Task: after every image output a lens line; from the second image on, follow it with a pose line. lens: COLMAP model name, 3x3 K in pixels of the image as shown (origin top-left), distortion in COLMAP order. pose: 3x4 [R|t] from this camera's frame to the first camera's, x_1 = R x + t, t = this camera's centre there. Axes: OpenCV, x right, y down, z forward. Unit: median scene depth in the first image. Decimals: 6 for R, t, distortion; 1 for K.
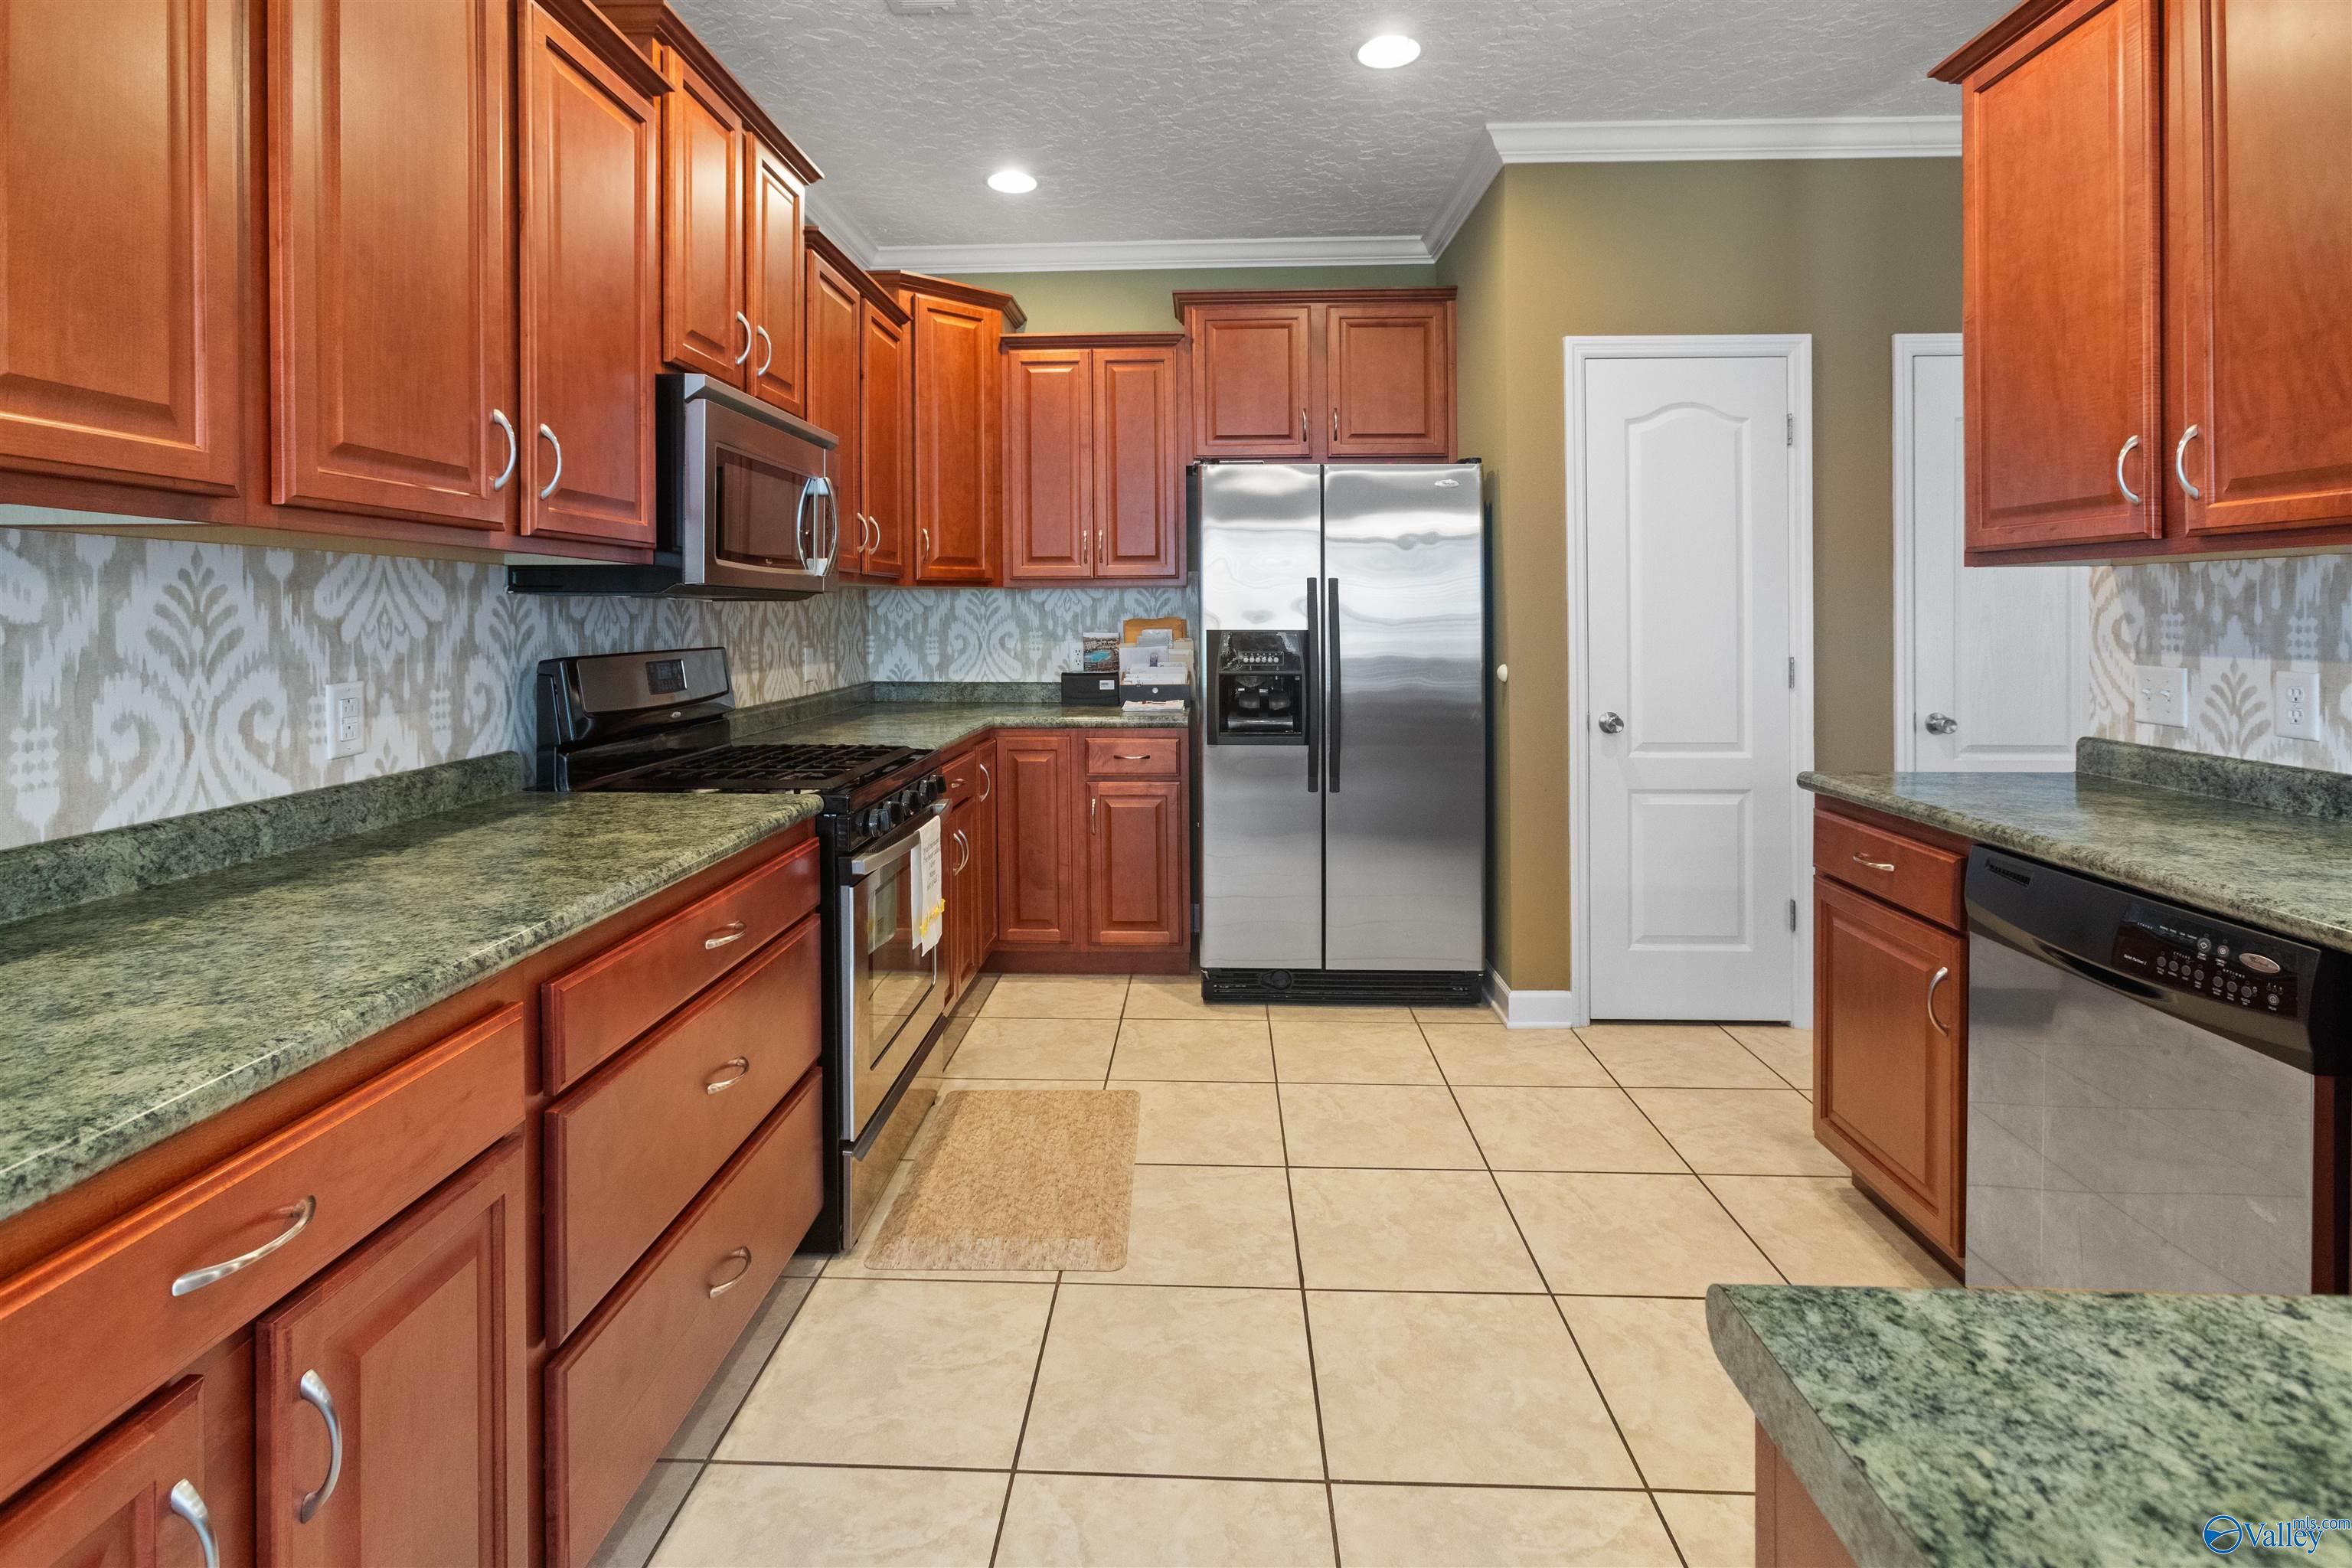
lens RADIAL K [[1090.0, 0, 1185.5], [0, 1090.0, 614.4], [0, 0, 1]] dist [0.004021, 0.001391]
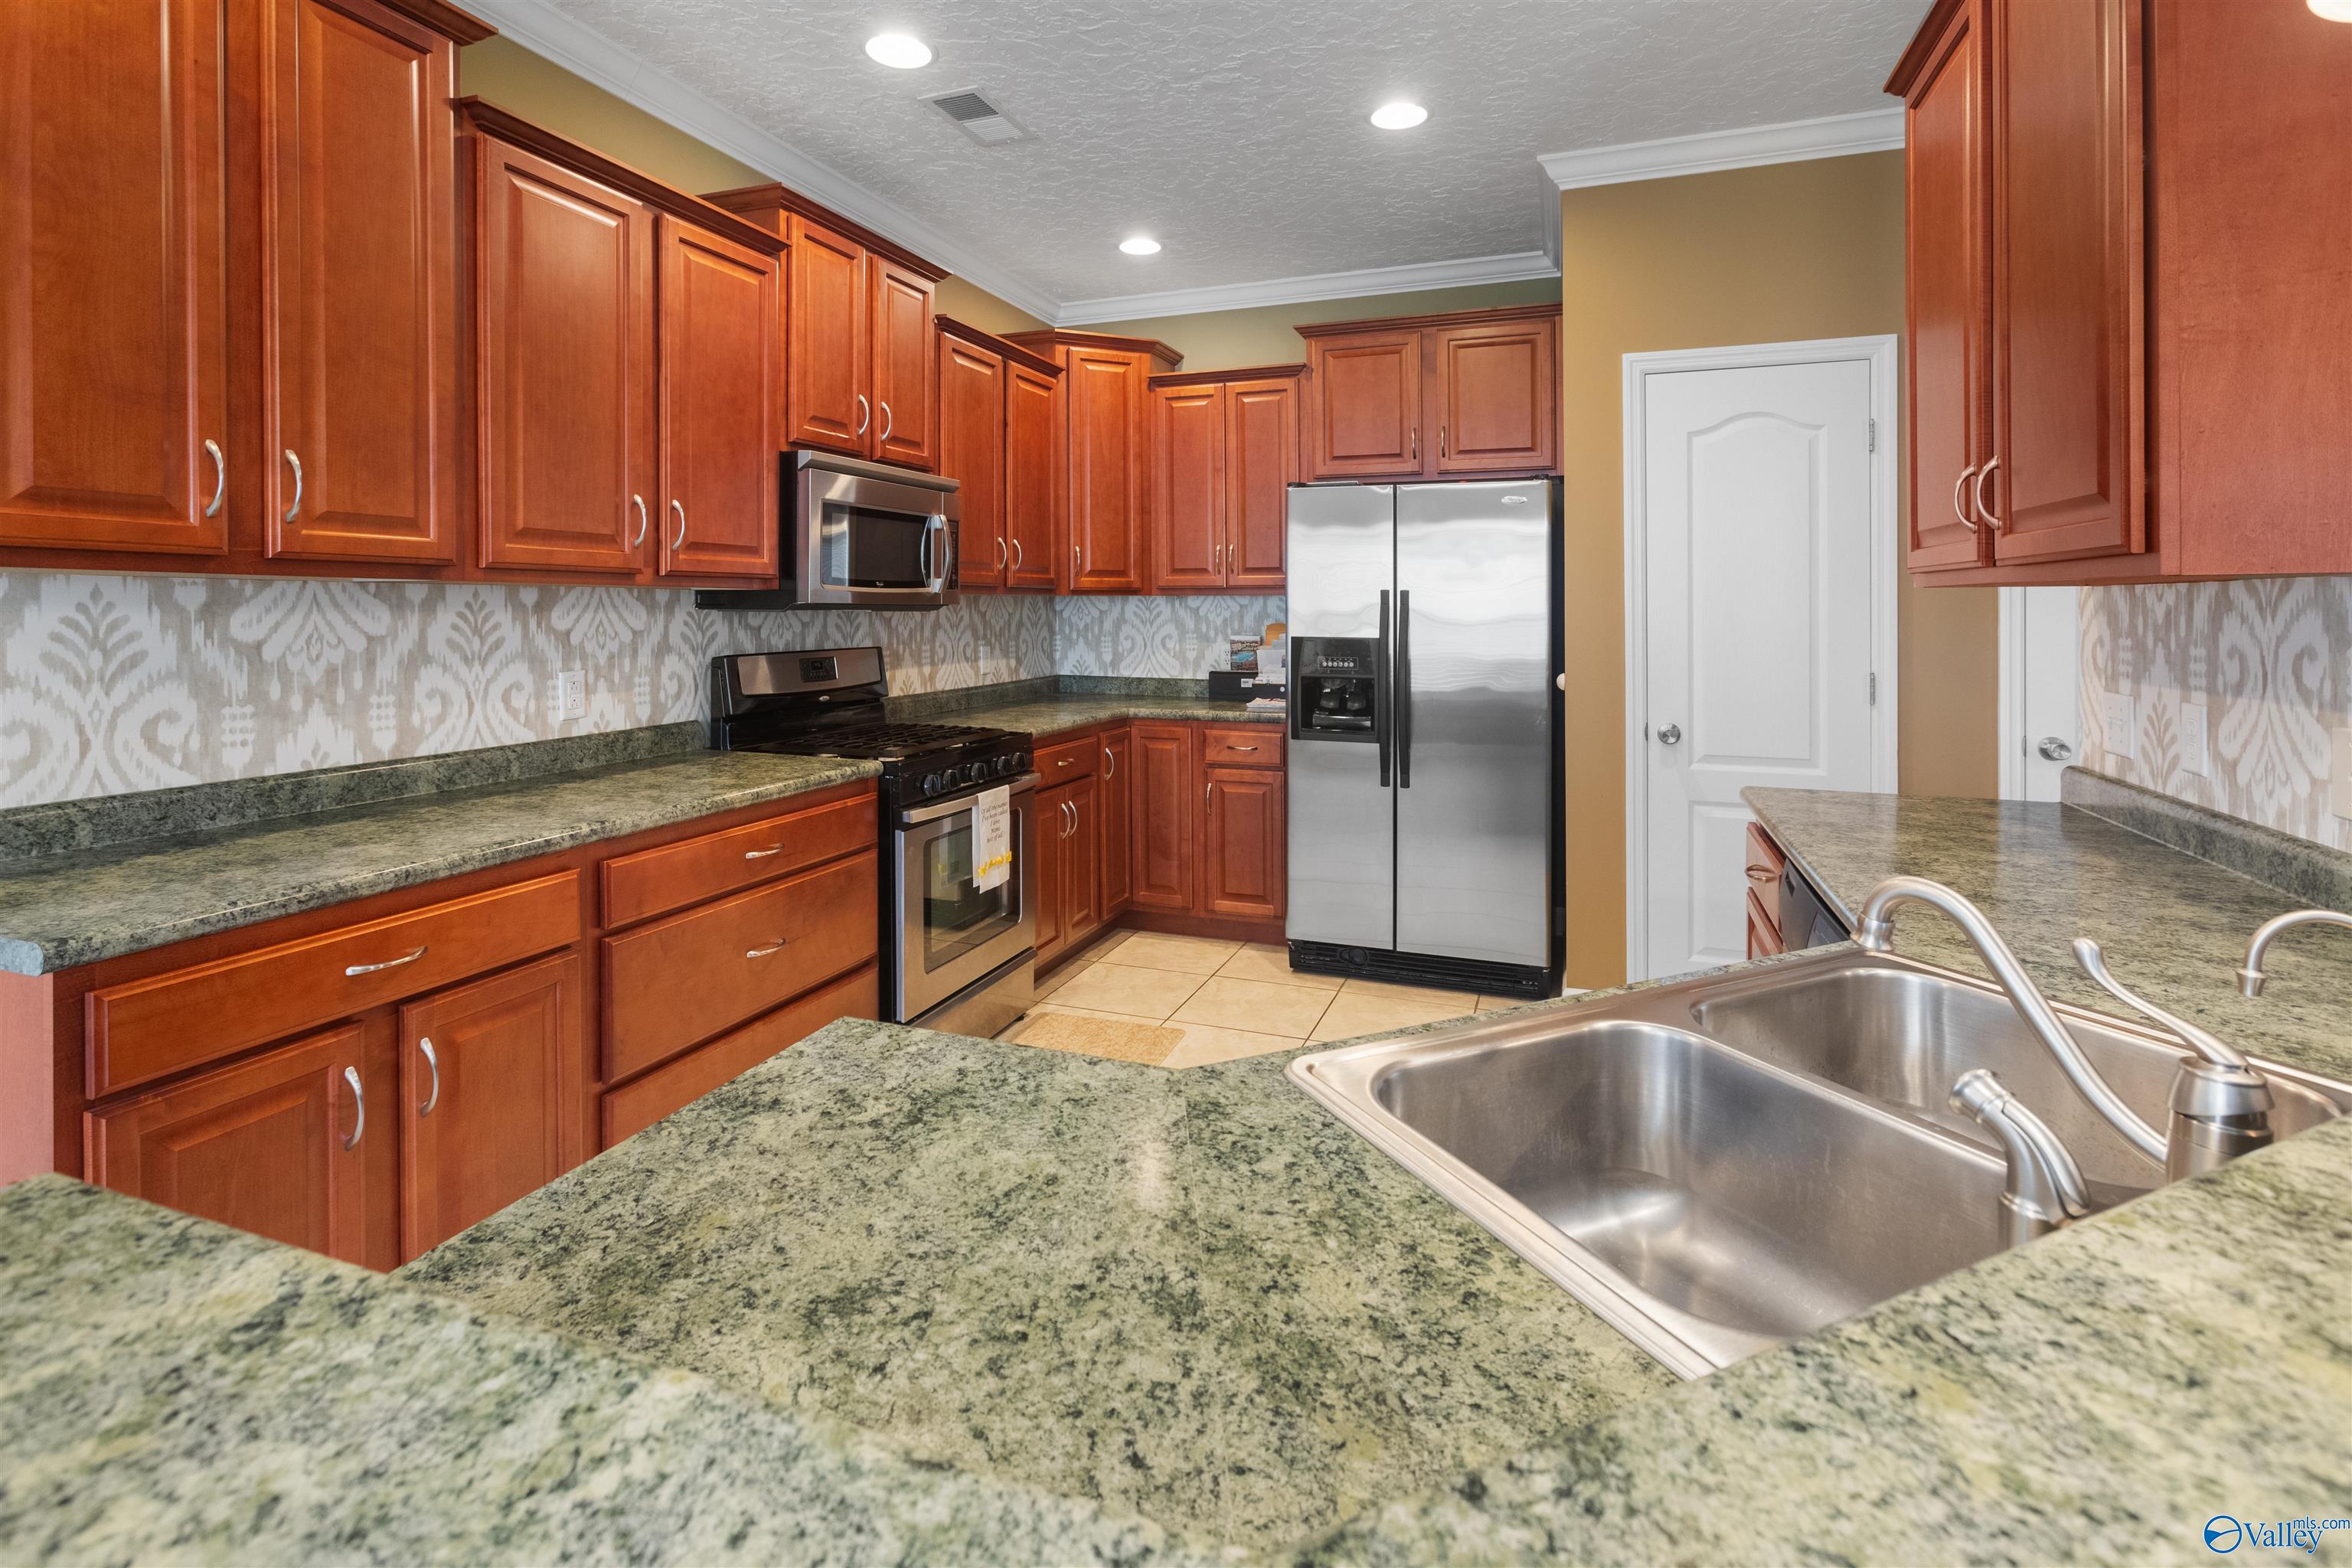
lens RADIAL K [[1097.3, 0, 1182.1], [0, 1097.3, 610.8], [0, 0, 1]] dist [-0.000590, 0.000042]
pose [[0.950249, 0.004723, -0.311455, 0.284218], [-0.003648, 0.999985, 0.004035, -0.017261], [0.311469, -0.002698, 0.950252, -0.108302]]
